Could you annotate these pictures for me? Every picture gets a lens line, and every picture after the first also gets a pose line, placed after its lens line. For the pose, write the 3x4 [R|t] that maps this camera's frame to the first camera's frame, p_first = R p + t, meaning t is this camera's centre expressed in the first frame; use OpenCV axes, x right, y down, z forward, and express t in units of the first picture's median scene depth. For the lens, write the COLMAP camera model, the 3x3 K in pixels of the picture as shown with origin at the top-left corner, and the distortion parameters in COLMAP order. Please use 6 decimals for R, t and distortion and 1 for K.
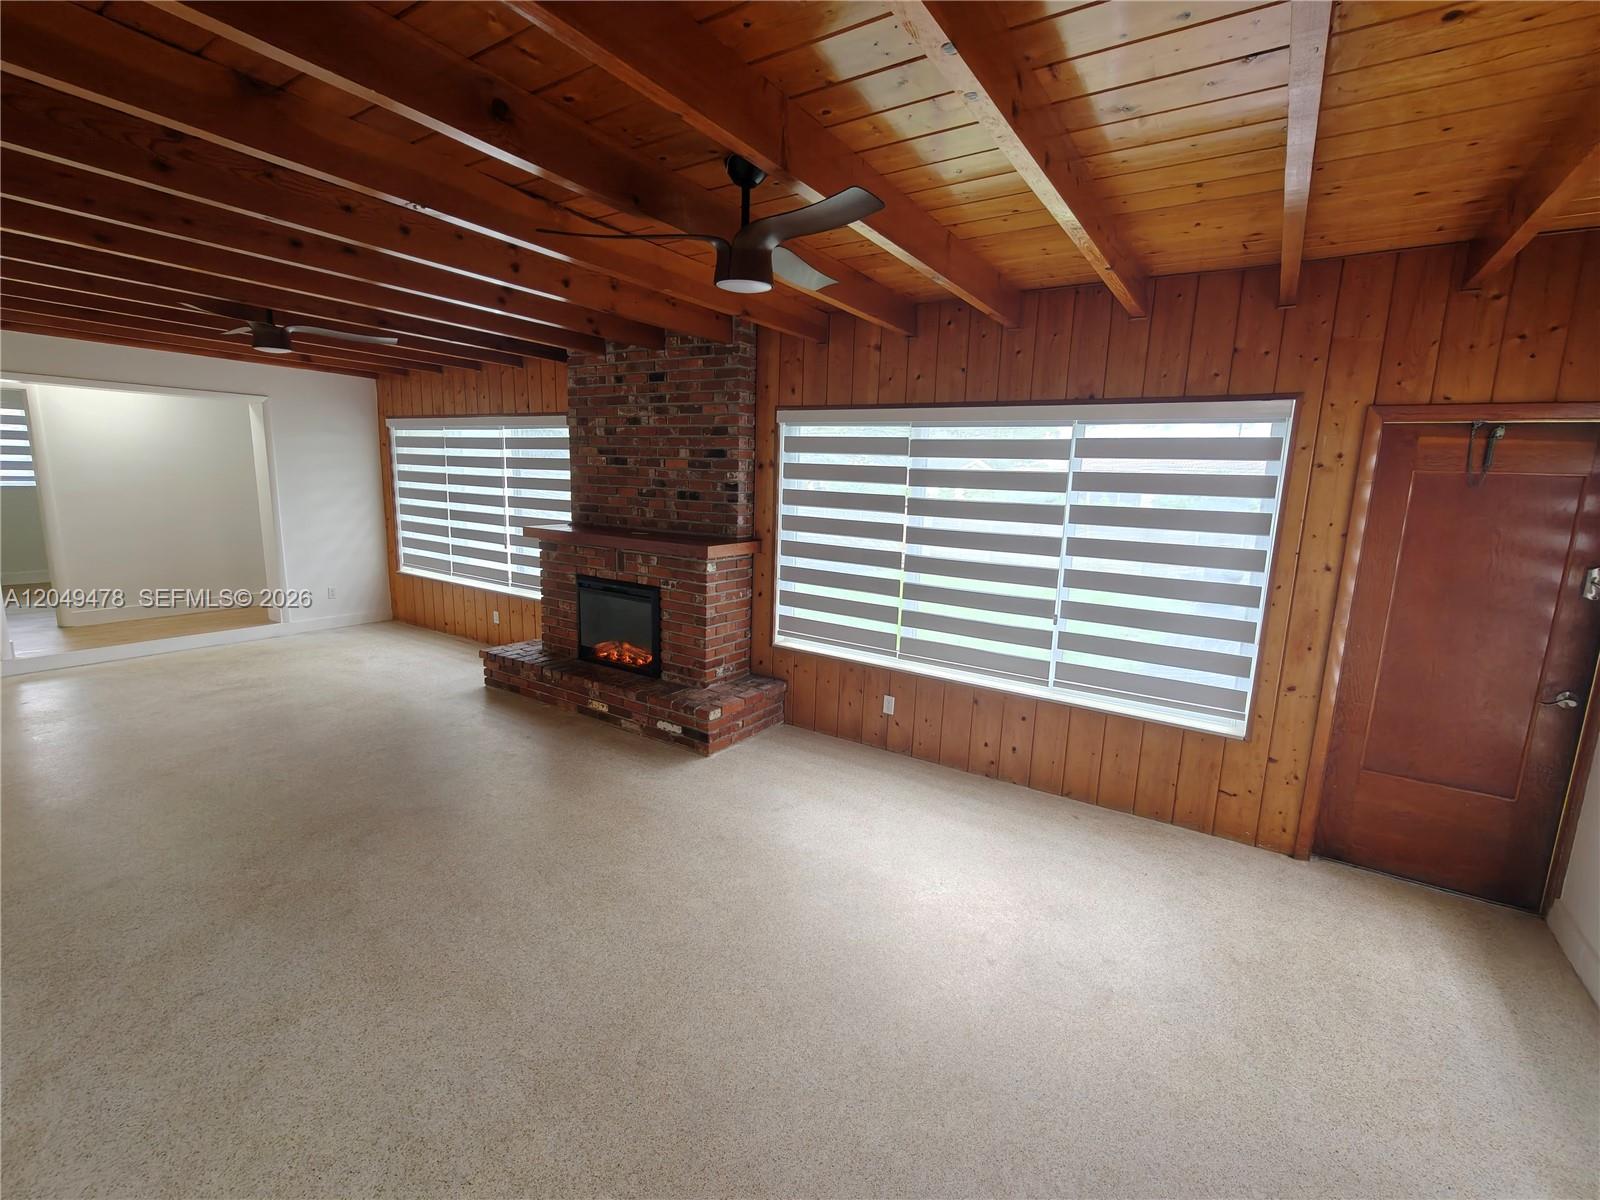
lens RADIAL K [[712.8, 0, 803.2], [0, 712.8, 598.3], [0, 0, 1]] dist [0.001220, -0.000085]
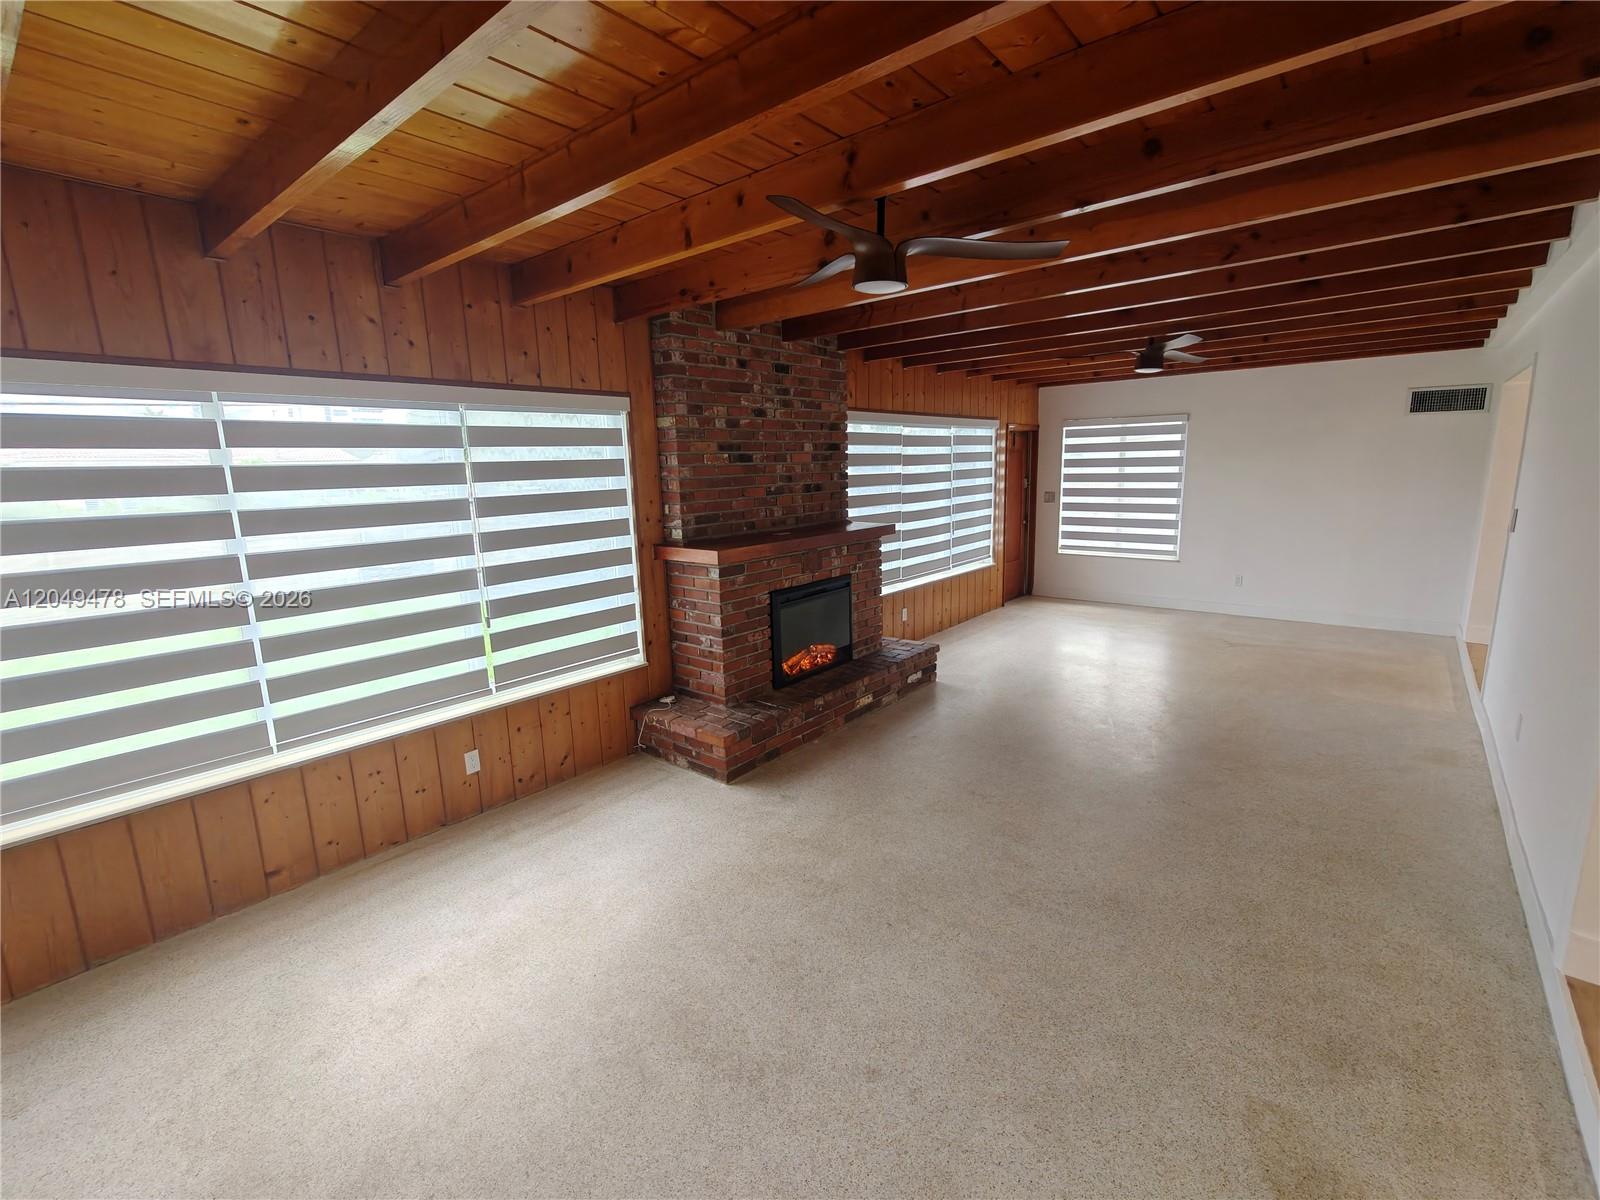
lens RADIAL K [[712.8, 0, 803.2], [0, 712.8, 598.3], [0, 0, 1]] dist [0.001220, -0.000085]
pose [[0.110585, -0.222745, 0.968584, -1.172727], [0.202721, 0.959128, 0.197426, -0.192392], [-0.972972, 0.174520, 0.151220, 0.859443]]
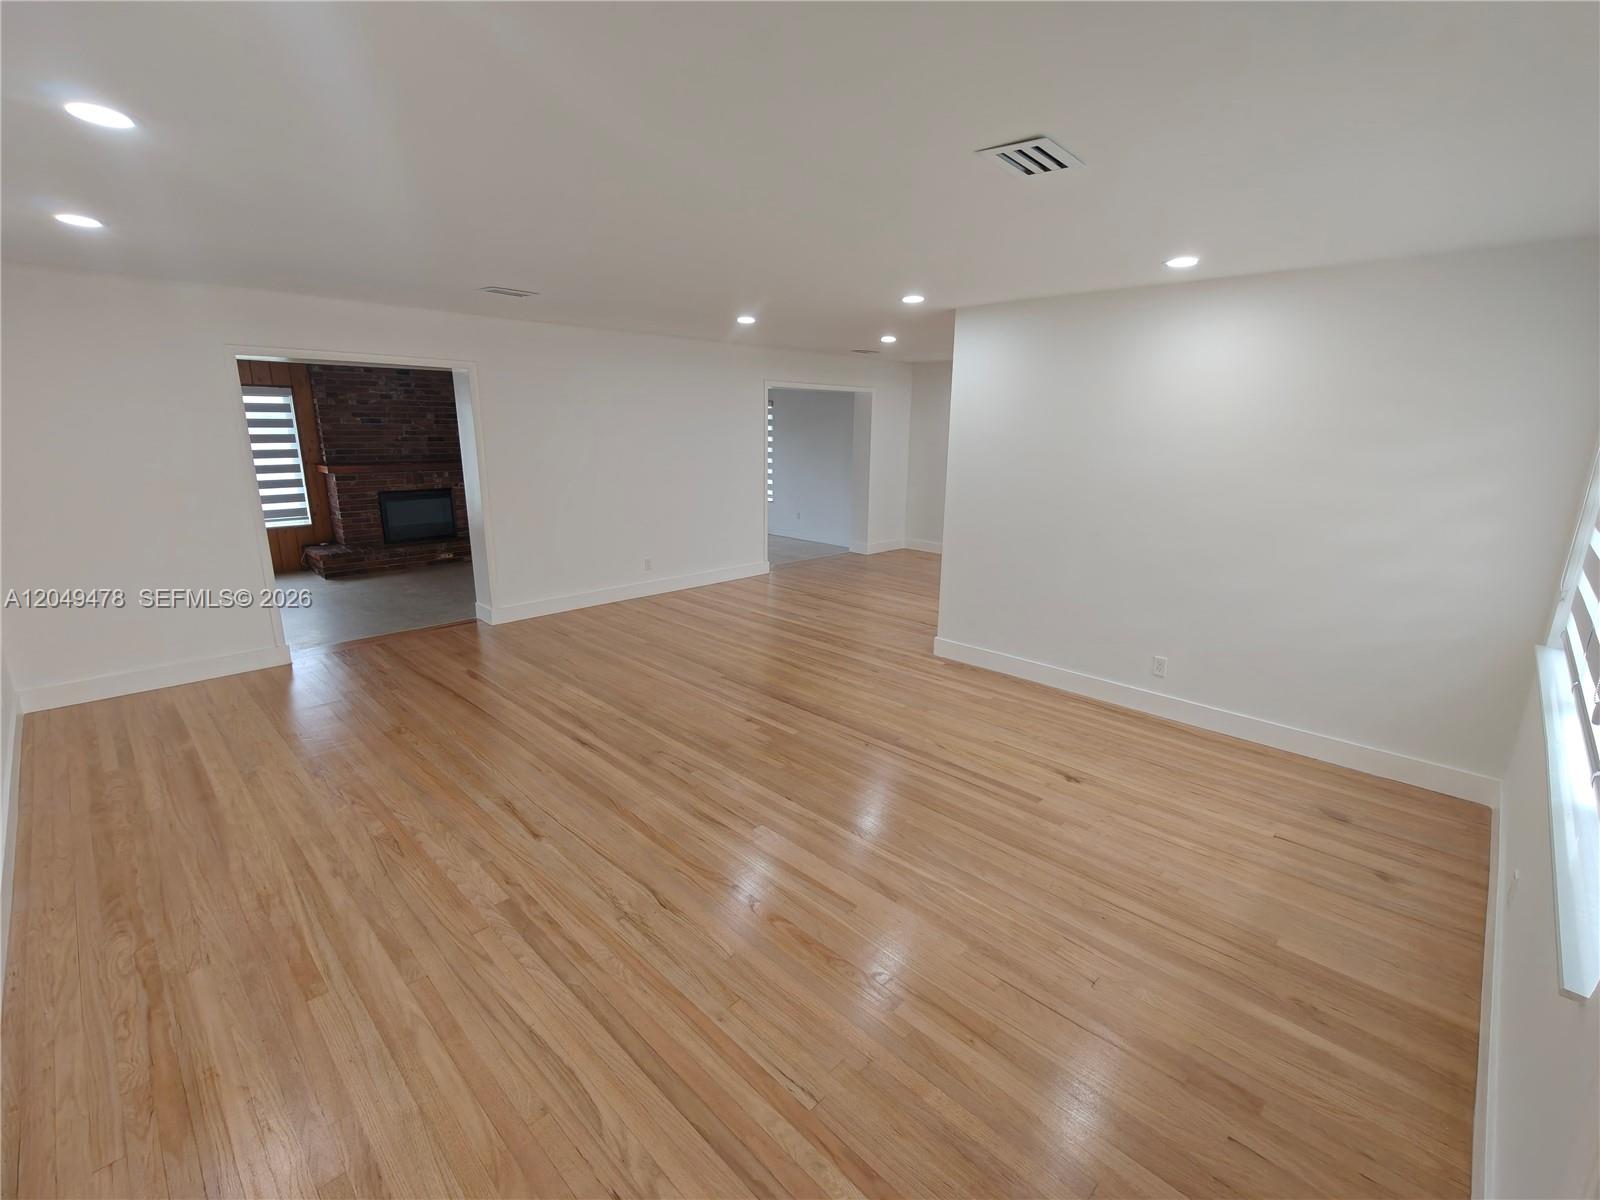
lens RADIAL K [[712.8, 0, 803.2], [0, 712.8, 598.3], [0, 0, 1]] dist [0.001220, -0.000085]
pose [[0.194239, -0.265116, 0.944449, -1.790914], [0.164743, 0.957928, 0.235018, -0.024921], [-0.967022, 0.109942, 0.229743, -0.299628]]
